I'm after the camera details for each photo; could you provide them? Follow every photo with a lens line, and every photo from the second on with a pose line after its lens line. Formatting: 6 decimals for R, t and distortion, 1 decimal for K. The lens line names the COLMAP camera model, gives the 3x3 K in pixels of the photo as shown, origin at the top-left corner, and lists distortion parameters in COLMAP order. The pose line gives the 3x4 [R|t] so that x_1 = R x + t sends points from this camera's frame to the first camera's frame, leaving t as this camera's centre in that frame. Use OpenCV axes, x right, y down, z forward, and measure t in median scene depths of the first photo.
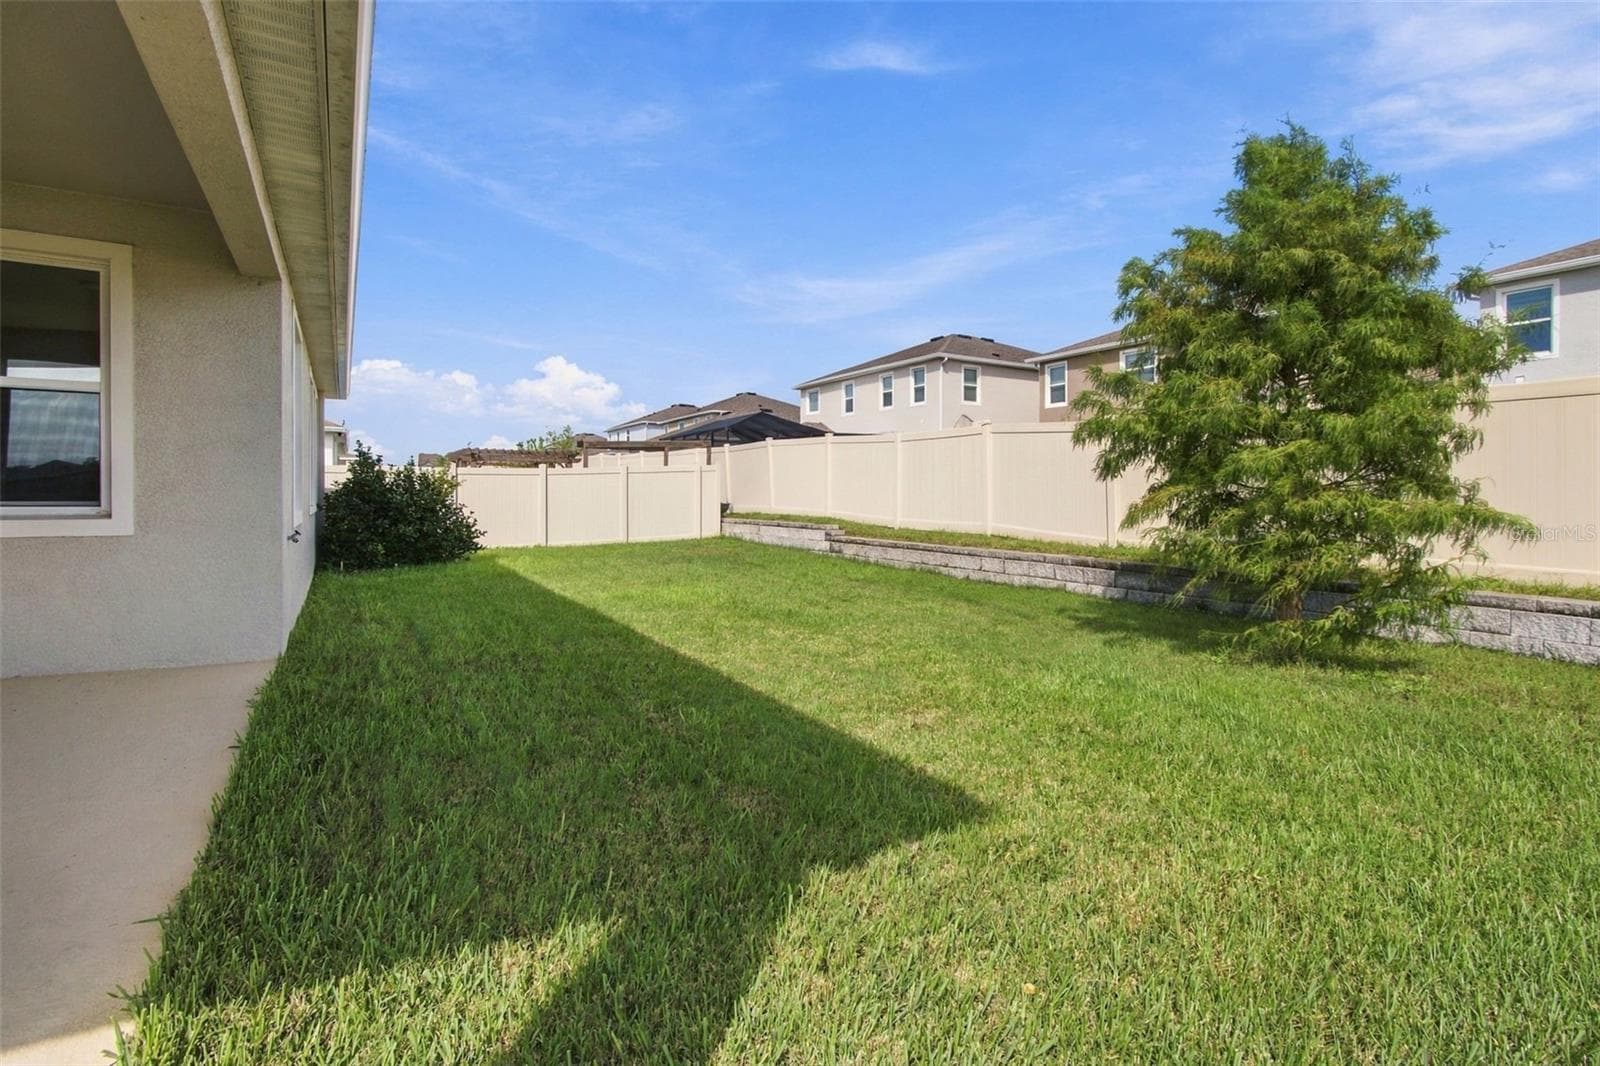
lens RADIAL K [[729.1, 0, 800.0], [0, 729.1, 533.0], [0, 0, 1]] dist [0.000576, 0.000092]
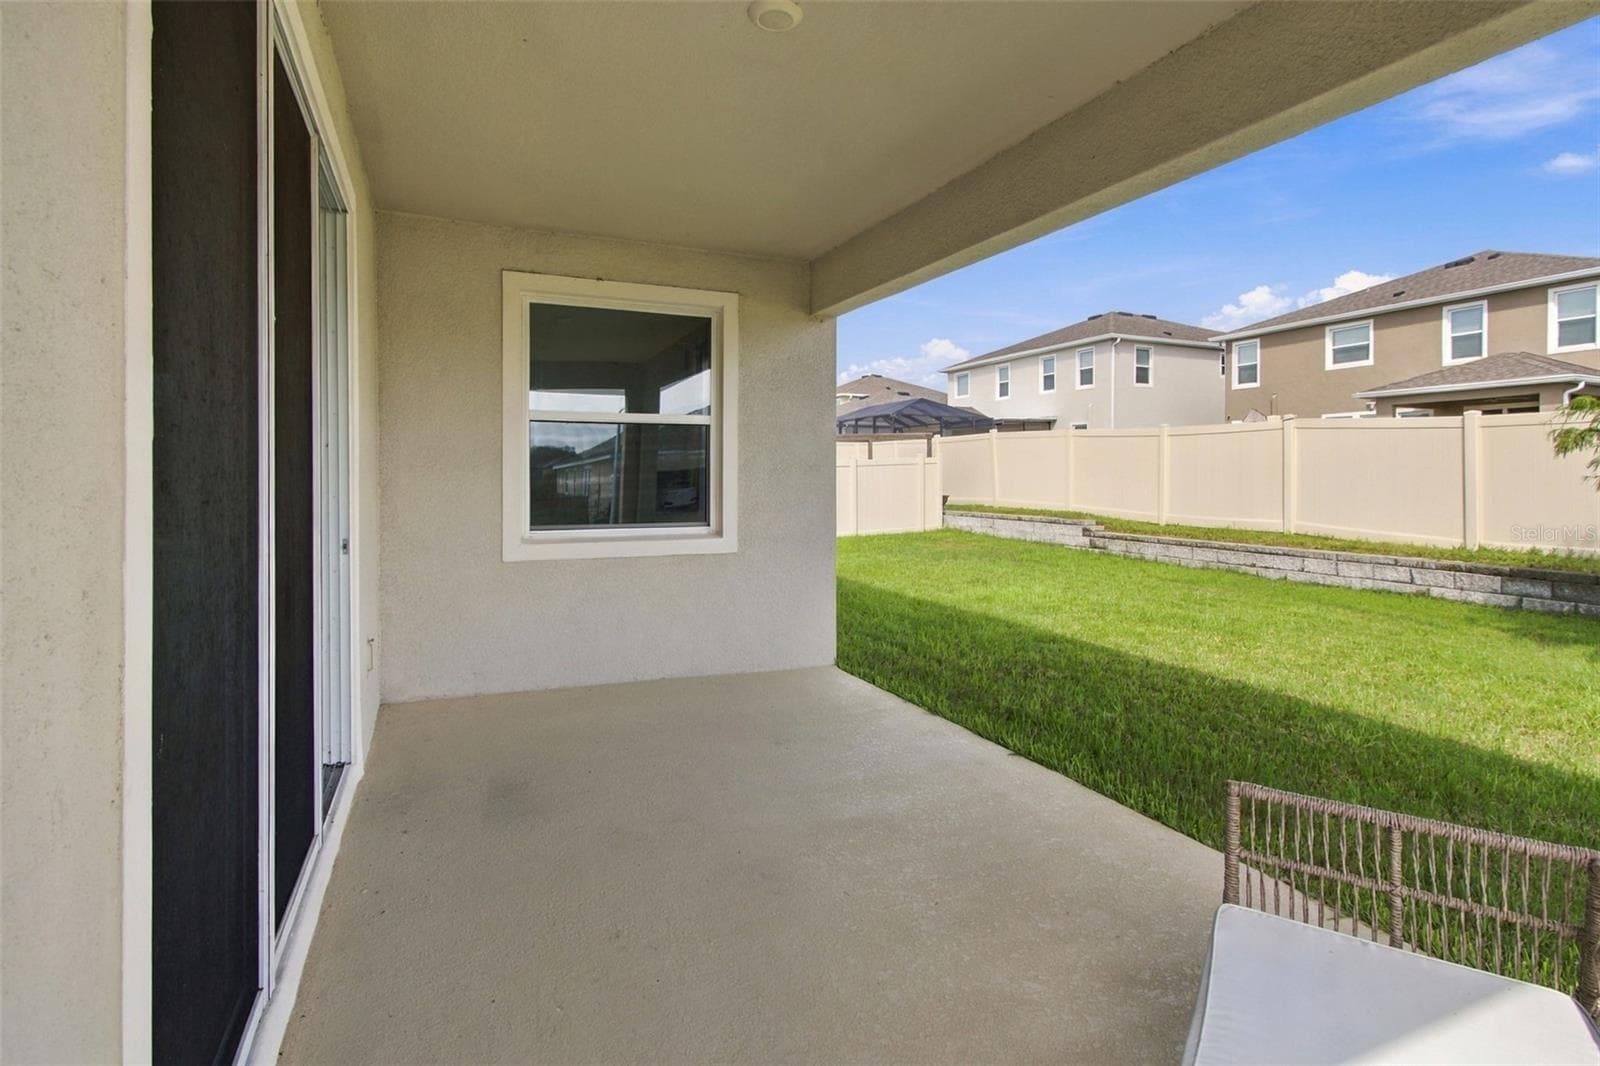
lens RADIAL K [[748.7, 0, 799.9], [0, 748.7, 513.5], [0, 0, 1]] dist [-0.000291, 0.000052]
pose [[0.993616, 0.000559, -0.112818, -0.199600], [-0.000839, 0.999997, -0.002435, -0.015106], [0.112816, 0.002514, 0.993613, -0.040038]]
